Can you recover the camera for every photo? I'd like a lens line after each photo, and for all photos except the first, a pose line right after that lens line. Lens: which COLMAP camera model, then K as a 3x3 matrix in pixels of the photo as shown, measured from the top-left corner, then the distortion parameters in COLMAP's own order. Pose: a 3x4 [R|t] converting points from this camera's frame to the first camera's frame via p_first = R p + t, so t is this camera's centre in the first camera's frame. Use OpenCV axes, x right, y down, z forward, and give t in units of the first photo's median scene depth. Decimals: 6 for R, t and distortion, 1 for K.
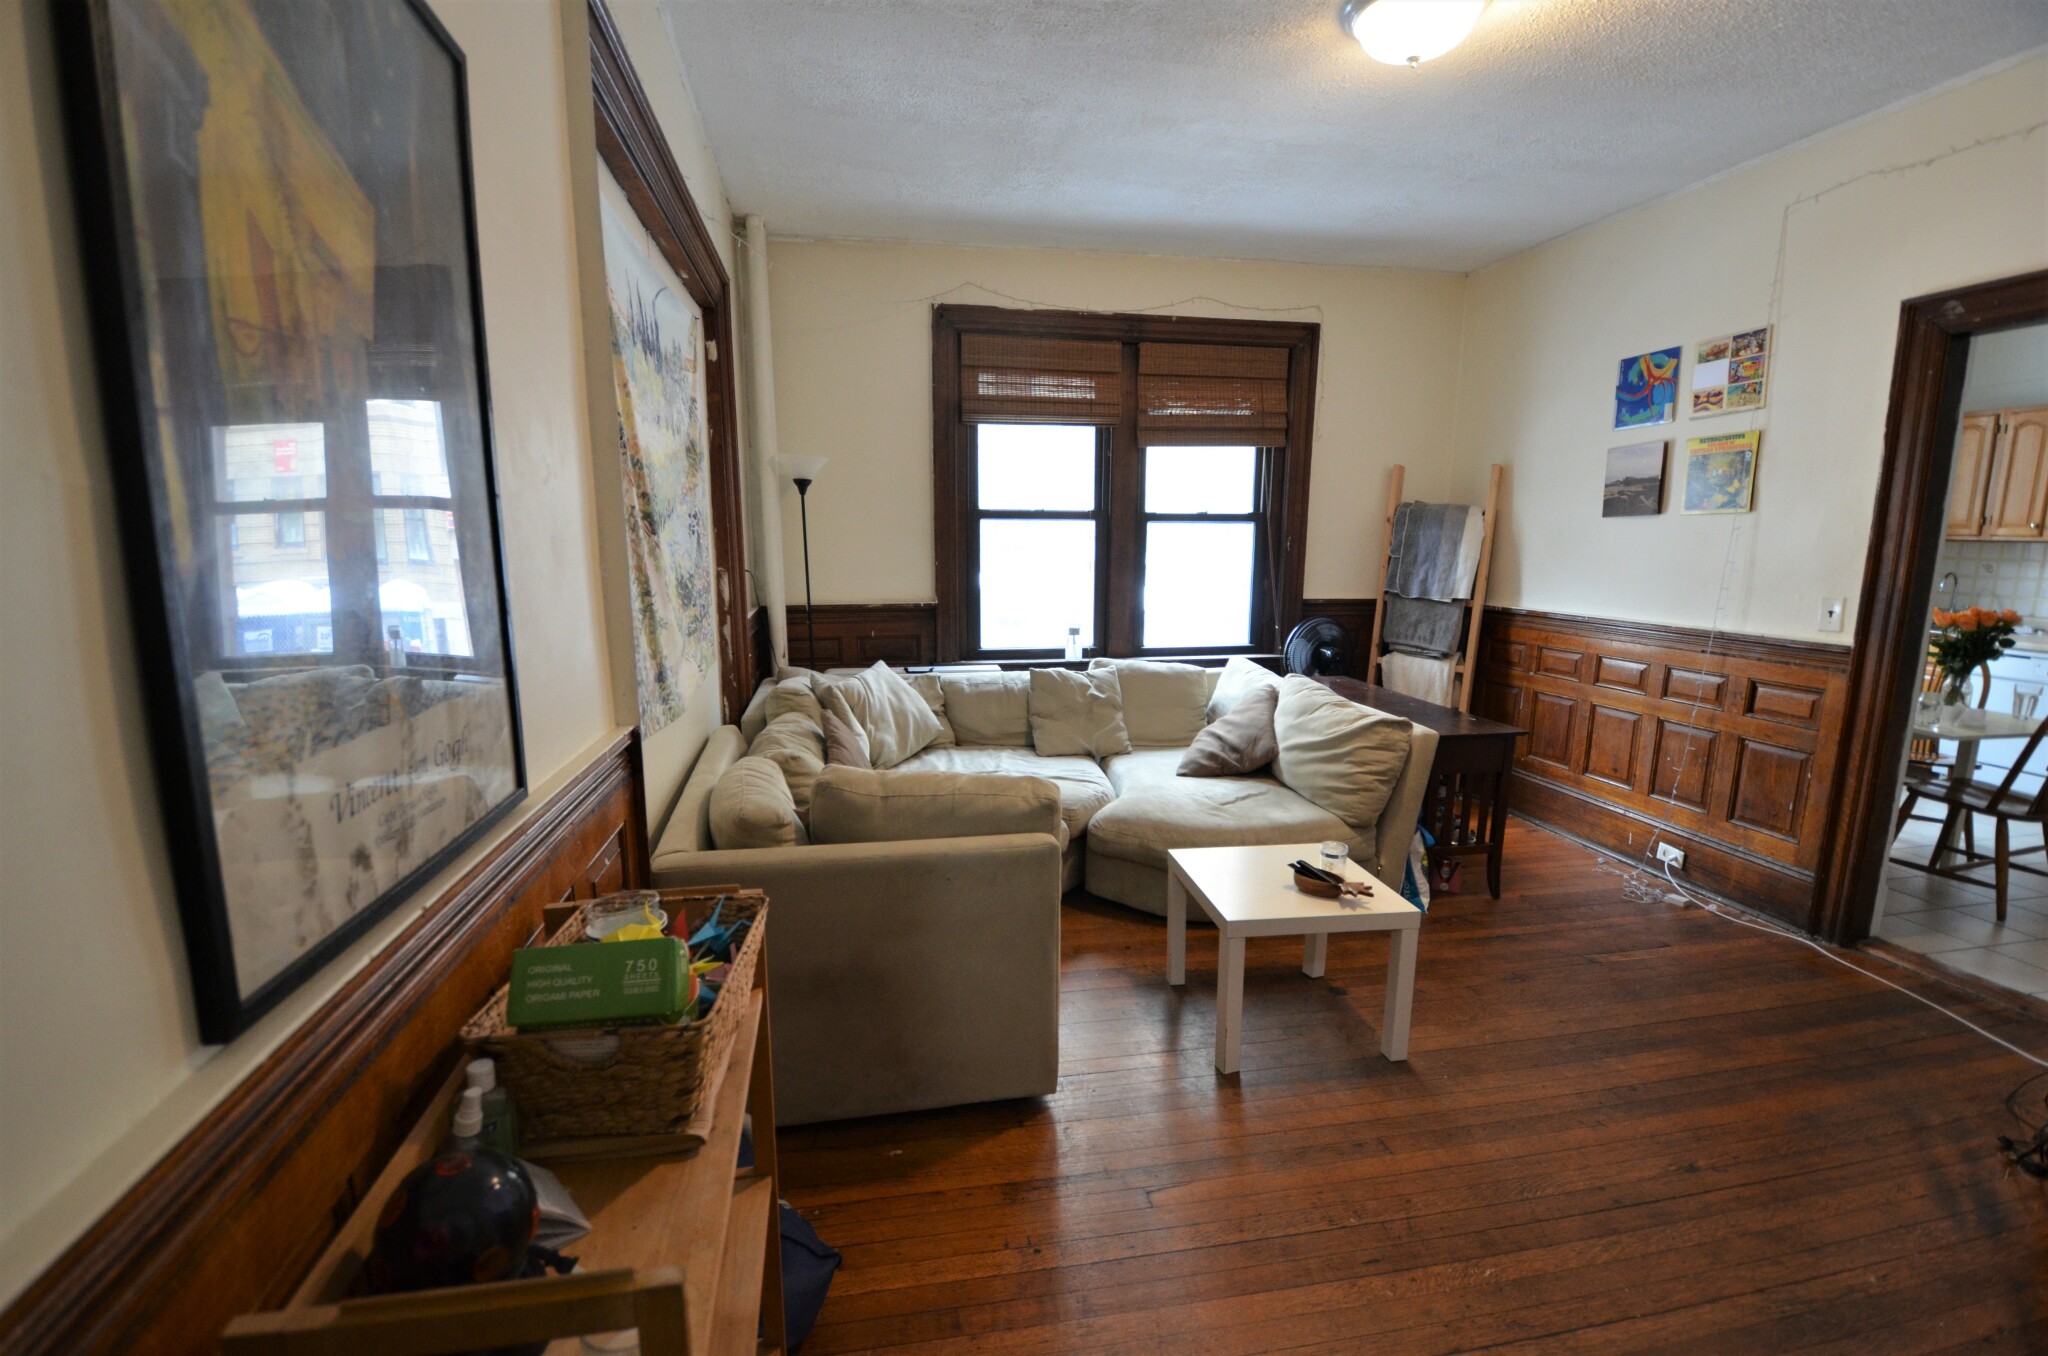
lens RADIAL K [[897.7, 0, 1013.3], [0, 897.7, 695.3], [0, 0, 1]] dist [0.009012, -0.016934]
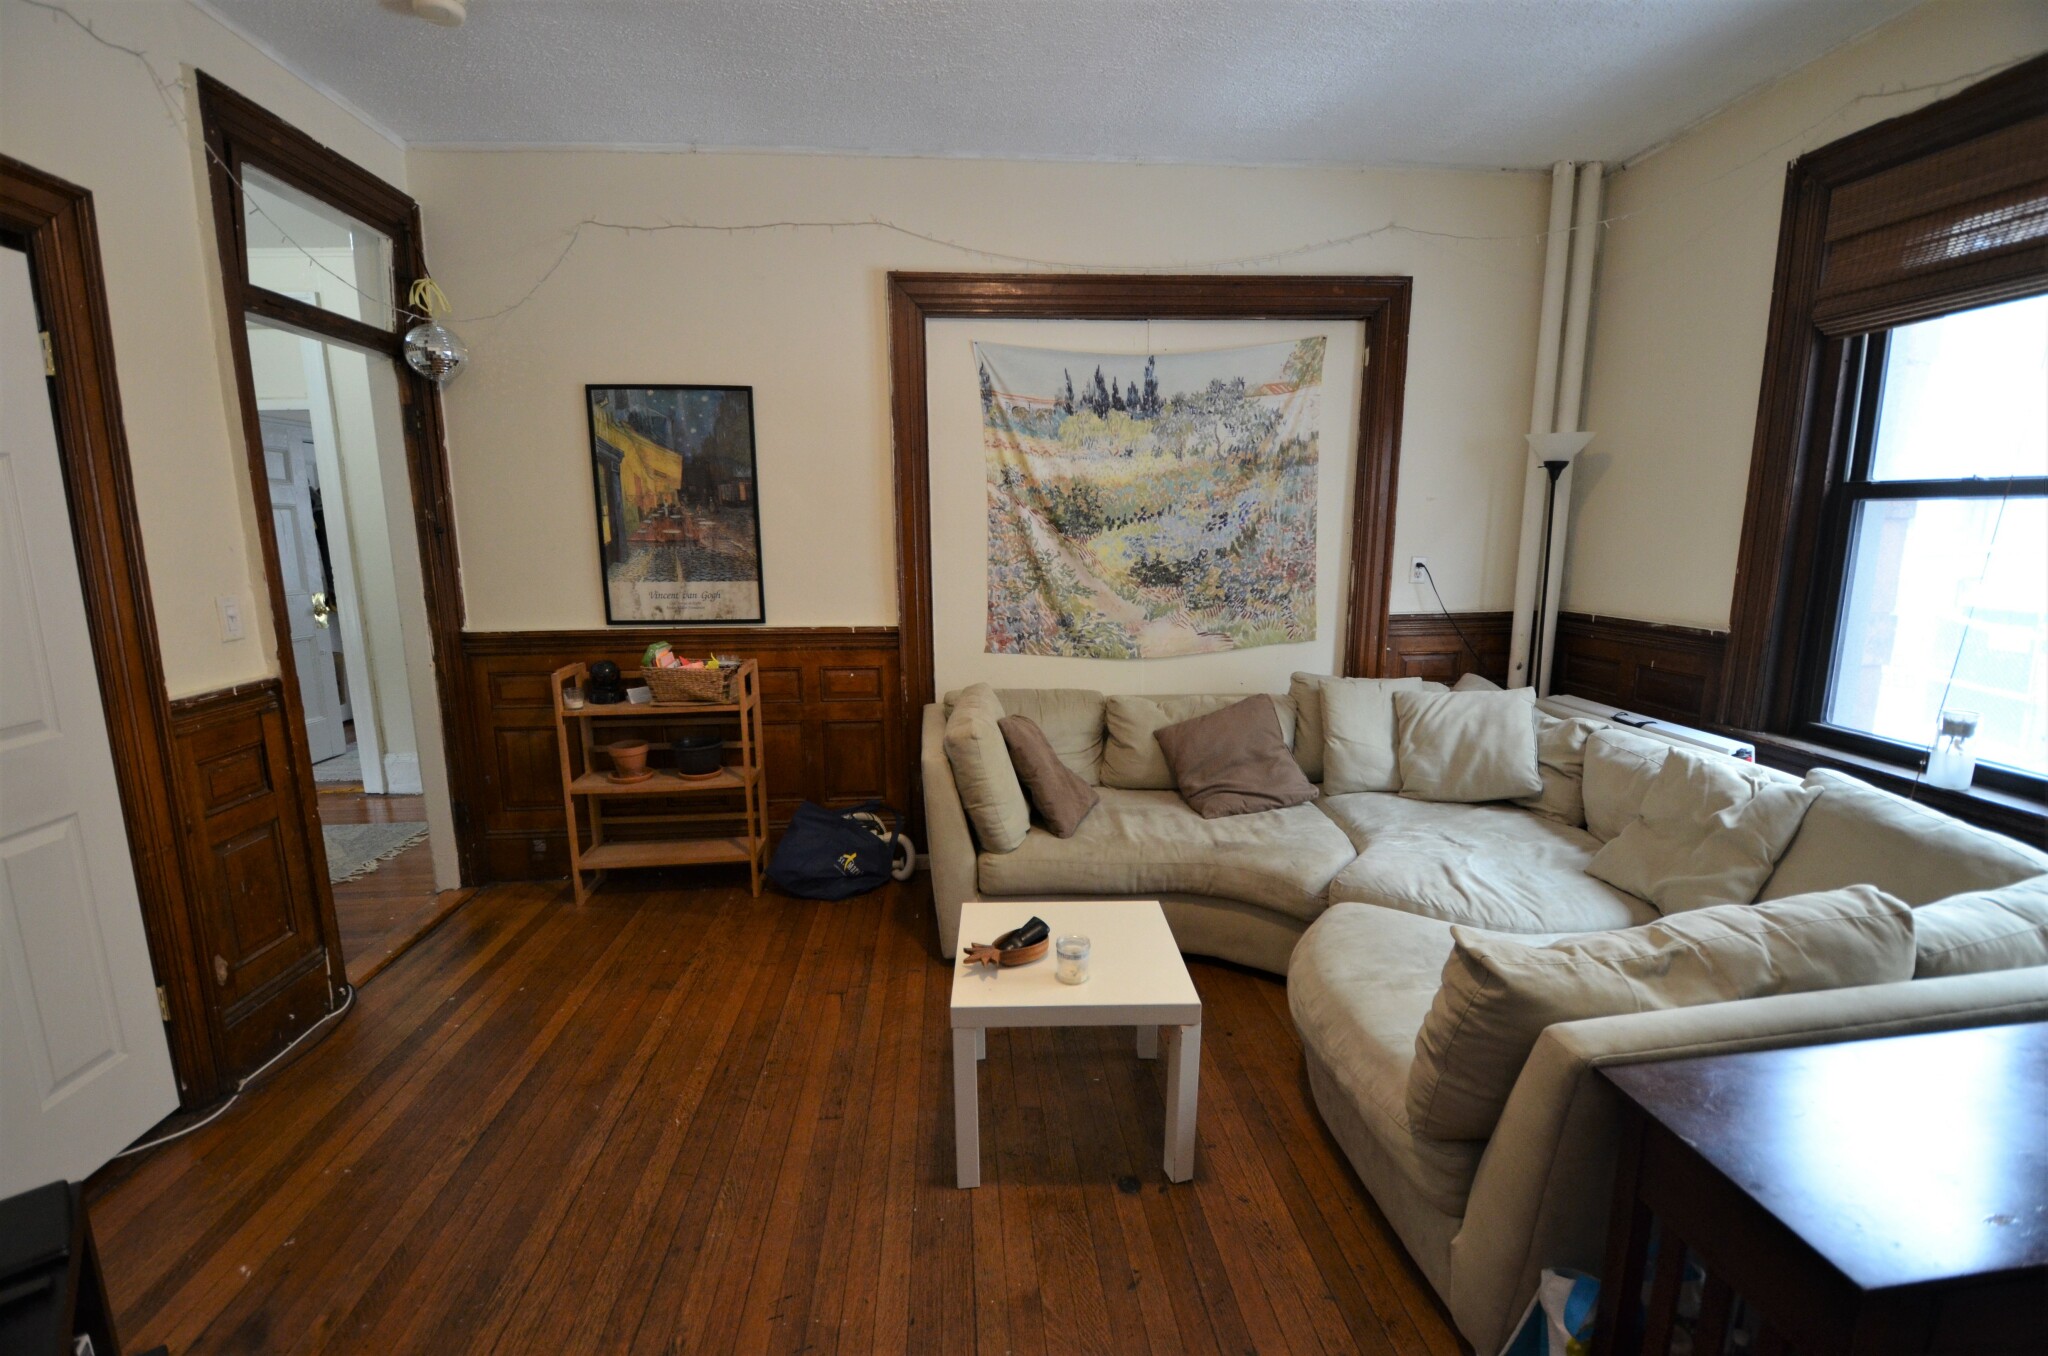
lens RADIAL K [[897.7, 0, 1022.3], [0, 897.7, 679.5], [0, 0, 1]] dist [0.009012, -0.016934]
pose [[-0.113472, 0.169592, -0.978960, 0.614000], [-0.163926, 0.968624, 0.186802, -0.107244], [0.979925, 0.181674, -0.082111, 0.566081]]
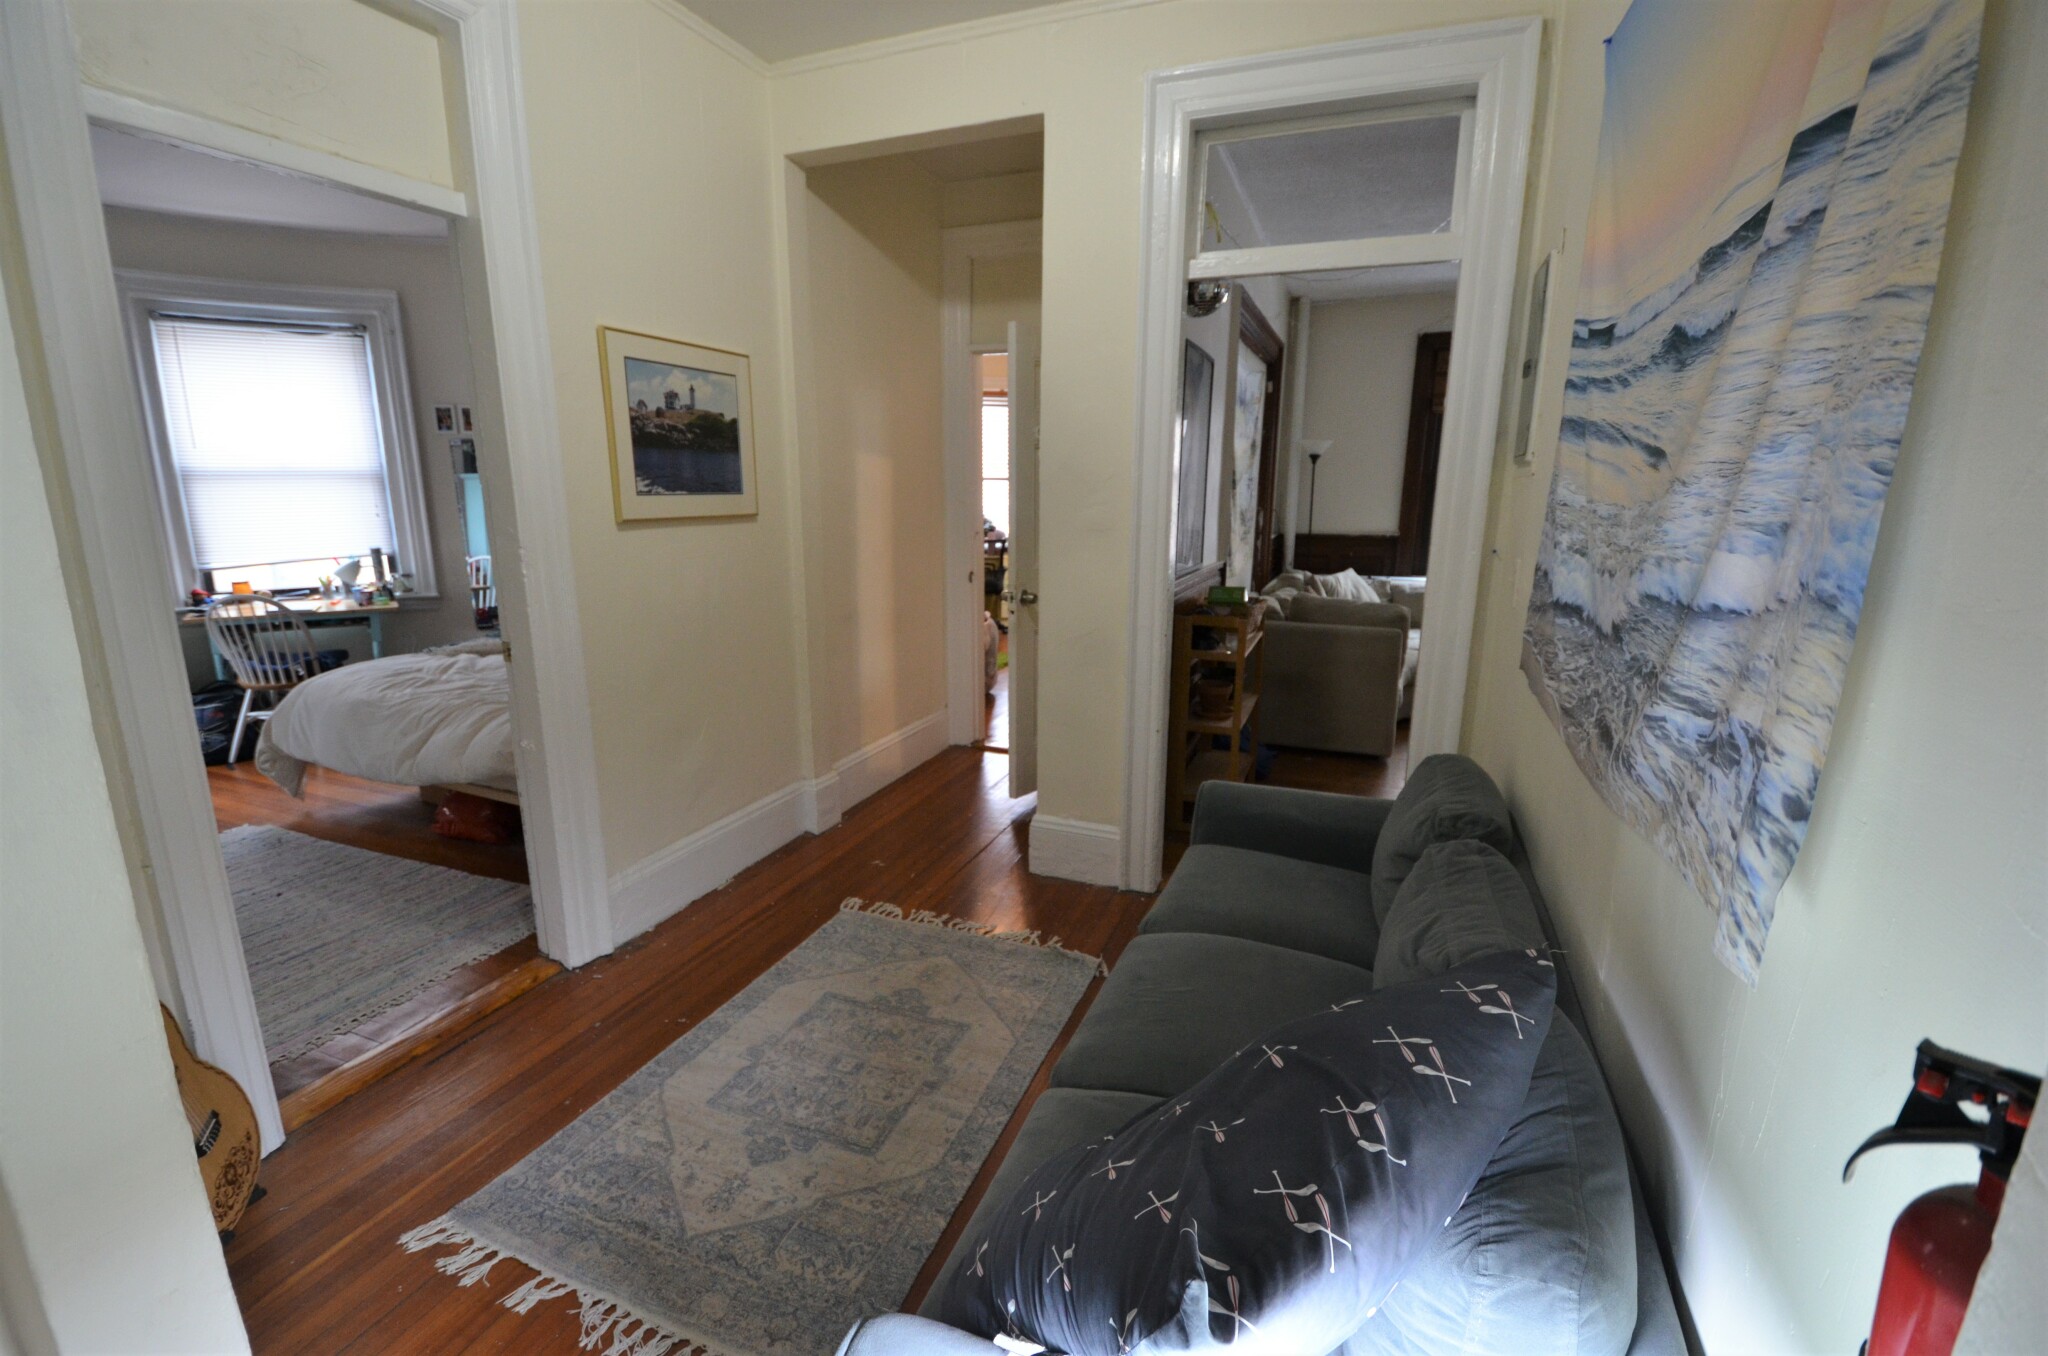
lens RADIAL K [[897.7, 0, 1008.5], [0, 897.7, 690.5], [0, 0, 1]] dist [0.009012, -0.016934]
pose [[0.844009, 0.121311, -0.522429, 0.208029], [-0.096988, 0.992547, 0.073786, 0.122130], [0.527486, -0.011606, 0.849484, -0.711717]]
